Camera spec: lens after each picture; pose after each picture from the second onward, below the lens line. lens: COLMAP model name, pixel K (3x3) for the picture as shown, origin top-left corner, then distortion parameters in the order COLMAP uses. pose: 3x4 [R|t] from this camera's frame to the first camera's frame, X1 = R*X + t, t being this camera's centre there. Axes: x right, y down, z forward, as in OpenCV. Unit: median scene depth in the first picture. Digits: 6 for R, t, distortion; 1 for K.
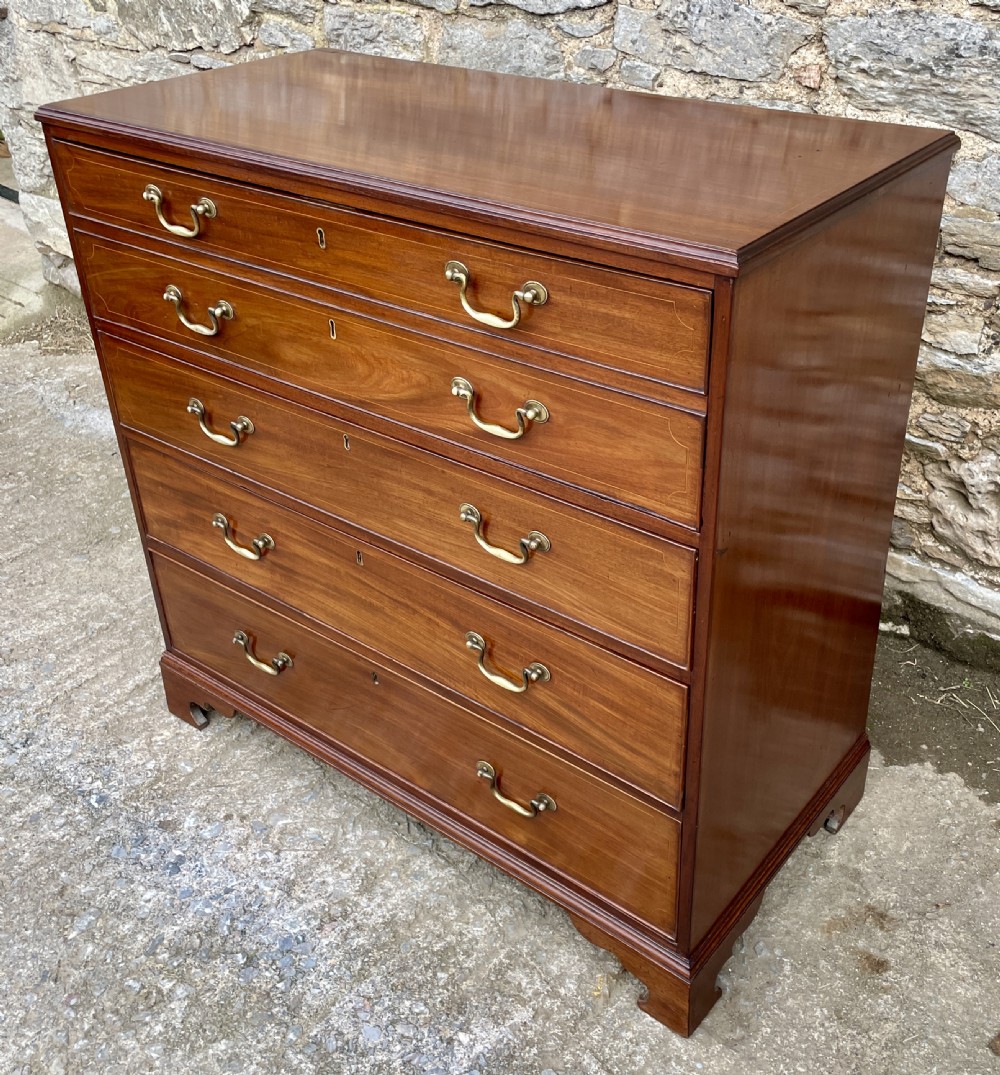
lens RADIAL K [[1144.7, 0, 534.8], [0, 1144.7, 491.9], [0, 0, 1]] dist [0.023440, 0.000000]
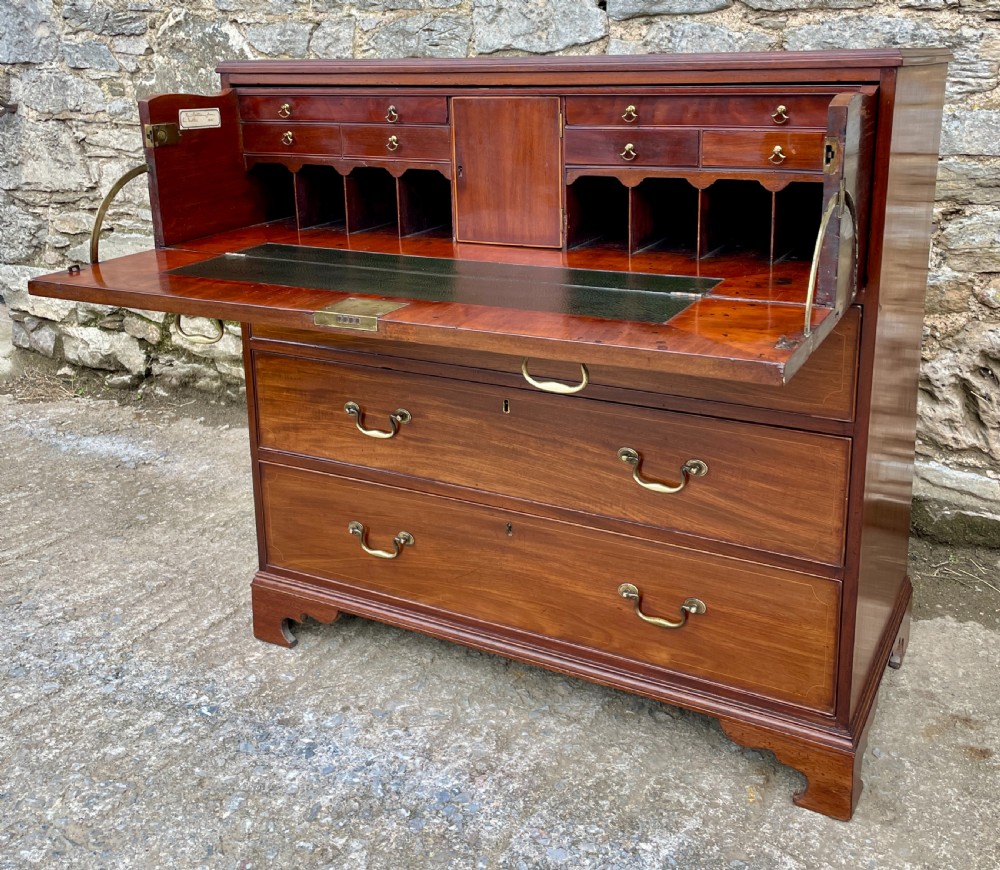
lens RADIAL K [[1041.0, 0, 488.7], [0, 1041.0, 330.0], [0, 0, 1]] dist [0.031222, 0.000000]
pose [[0.988242, -0.032692, 0.149364, -0.283301], [0.073027, 0.959172, -0.273231, 0.233875], [-0.134333, 0.280926, 0.950282, -0.019138]]
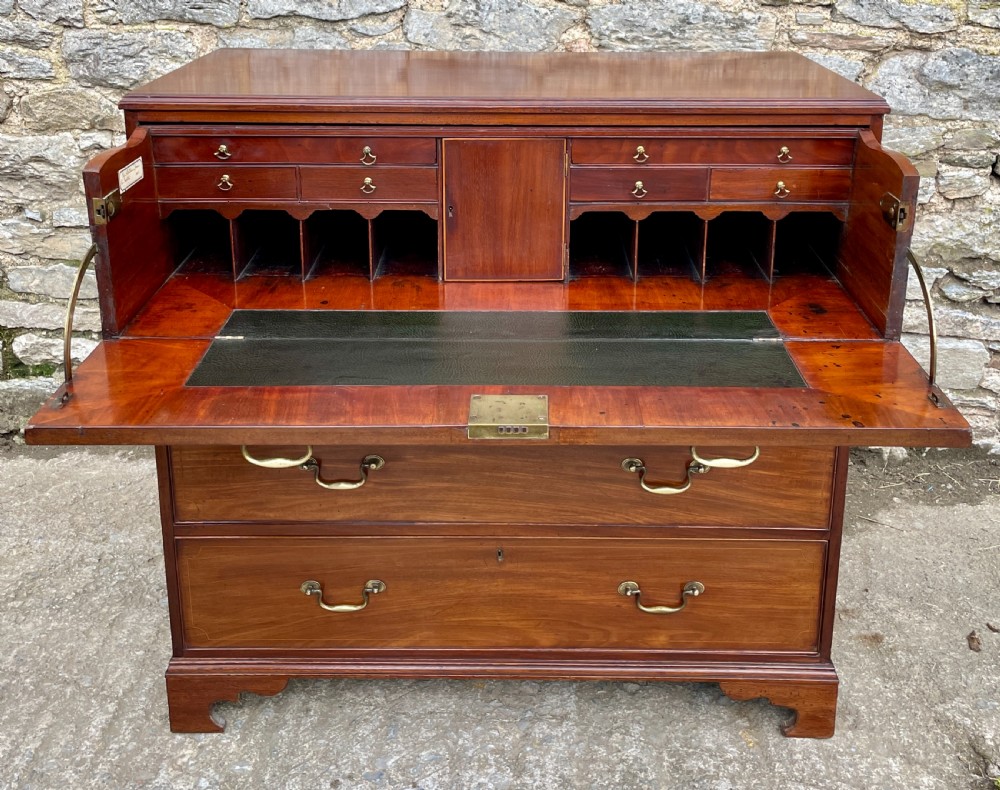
lens RADIAL K [[1080.5, 0, 502.2], [0, 1080.5, 217.7], [0, 0, 1]] dist [0.033773, 0.000000]
pose [[0.801146, -0.144506, 0.580761, -0.650474], [0.286500, 0.944594, -0.160185, 0.021365], [-0.525436, 0.294719, 0.798159, 0.057456]]
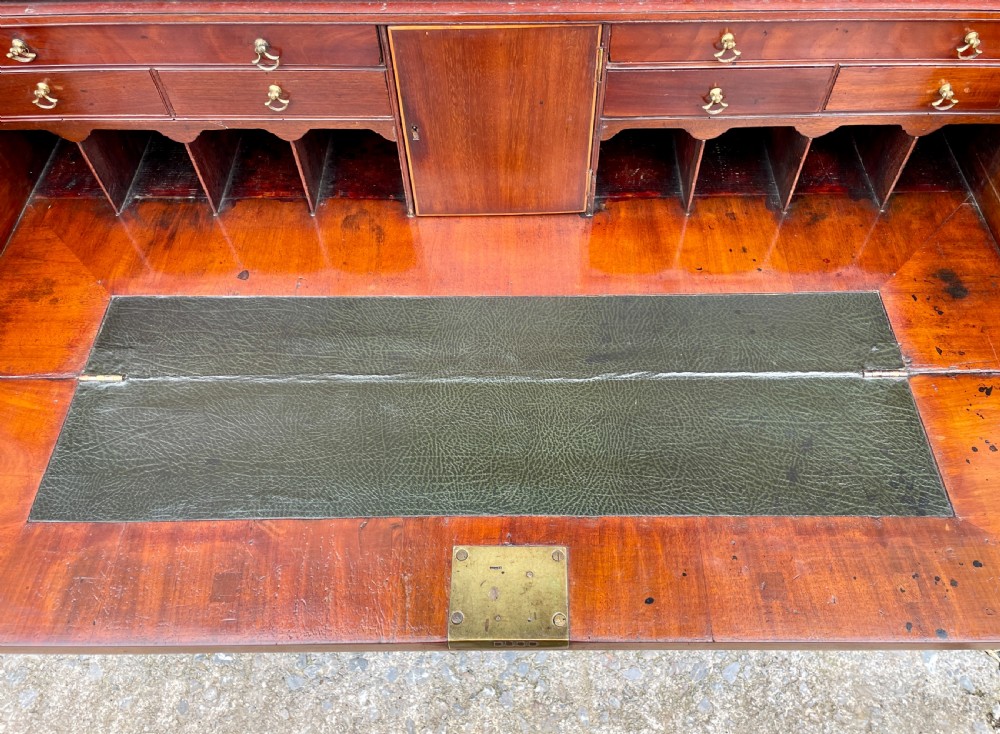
lens RADIAL K [[795.3, 0, 520.3], [0, 795.3, 333.0], [0, 0, 1]] dist [0.066430, -0.090450]
pose [[0.792524, -0.474835, 0.382672, -0.338076], [0.298838, 0.849375, 0.435038, -0.213147], [-0.531603, -0.230421, 0.815049, 0.386968]]
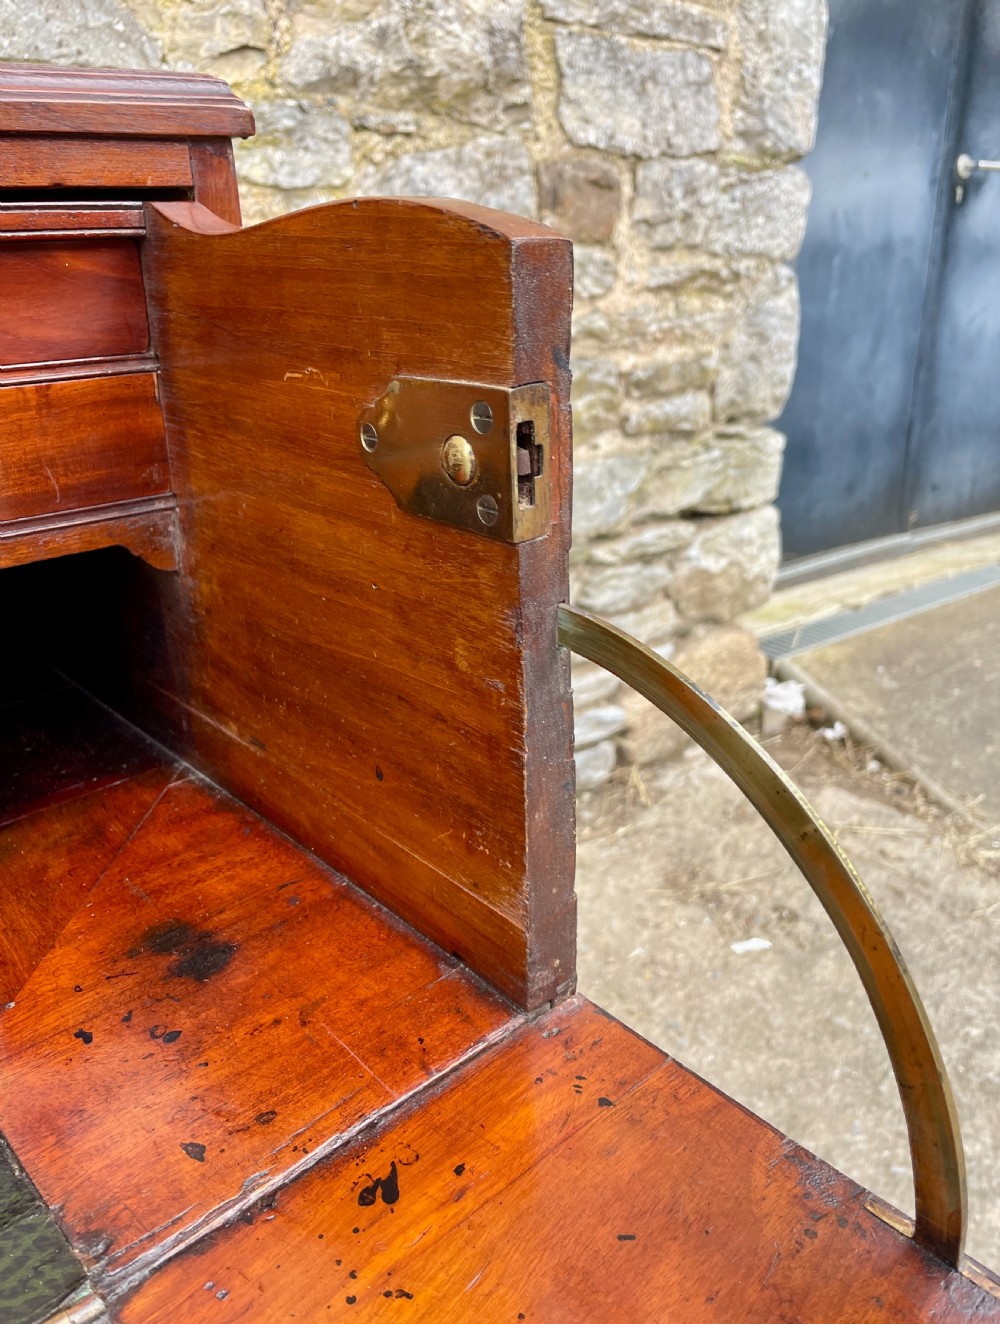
lens RADIAL K [[1104.1, 0, 527.8], [0, 1104.1, 615.7], [0, 0, 1]] dist [0.025229, -0.023894]
pose [[0.183980, -0.309232, 0.933020, -0.133576], [0.524291, 0.833789, 0.172960, -0.030421], [-0.831427, 0.457353, 0.315528, 0.479116]]
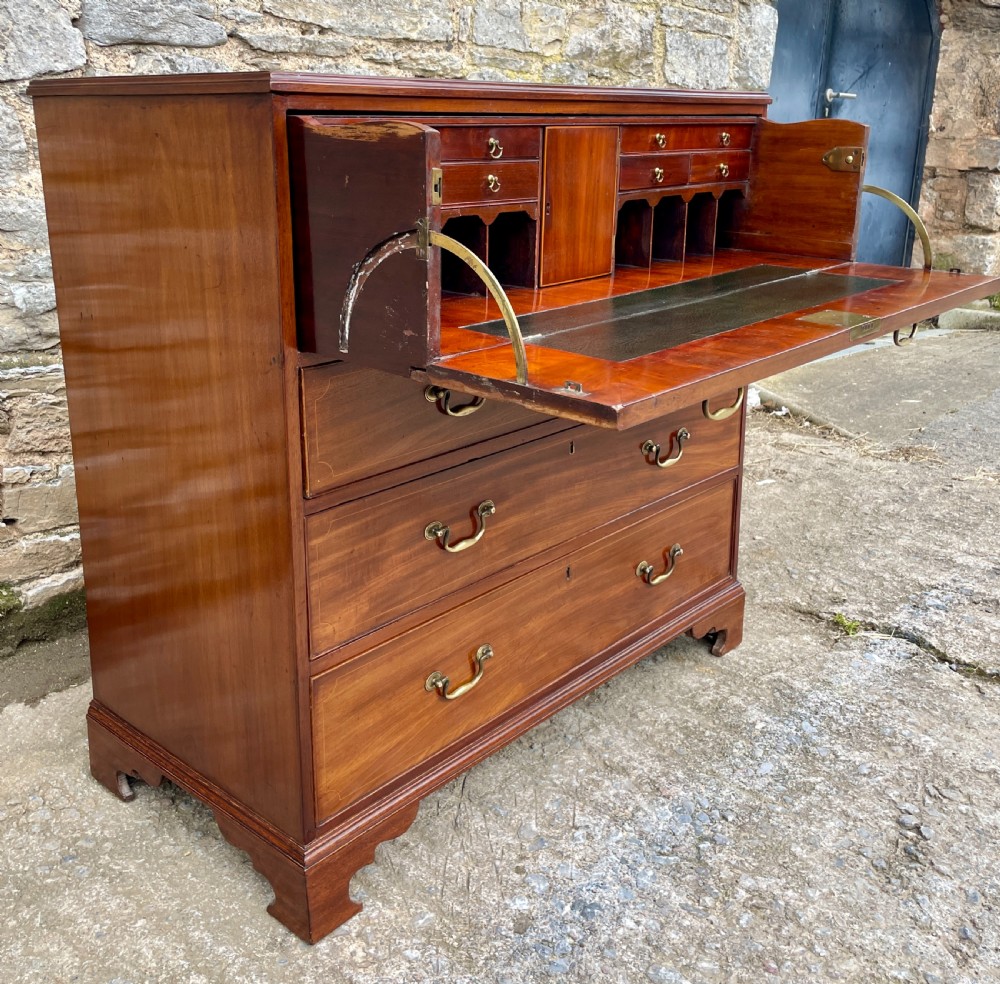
lens RADIAL K [[1089.0, 0, 498.9], [0, 1089.0, 407.3], [0, 0, 1]] dist [0.031417, 0.000000]
pose [[0.066384, -0.232396, 0.970353, -1.038827], [0.501202, 0.848674, 0.168966, -0.168794], [-0.862780, 0.475126, 0.172816, 0.742286]]
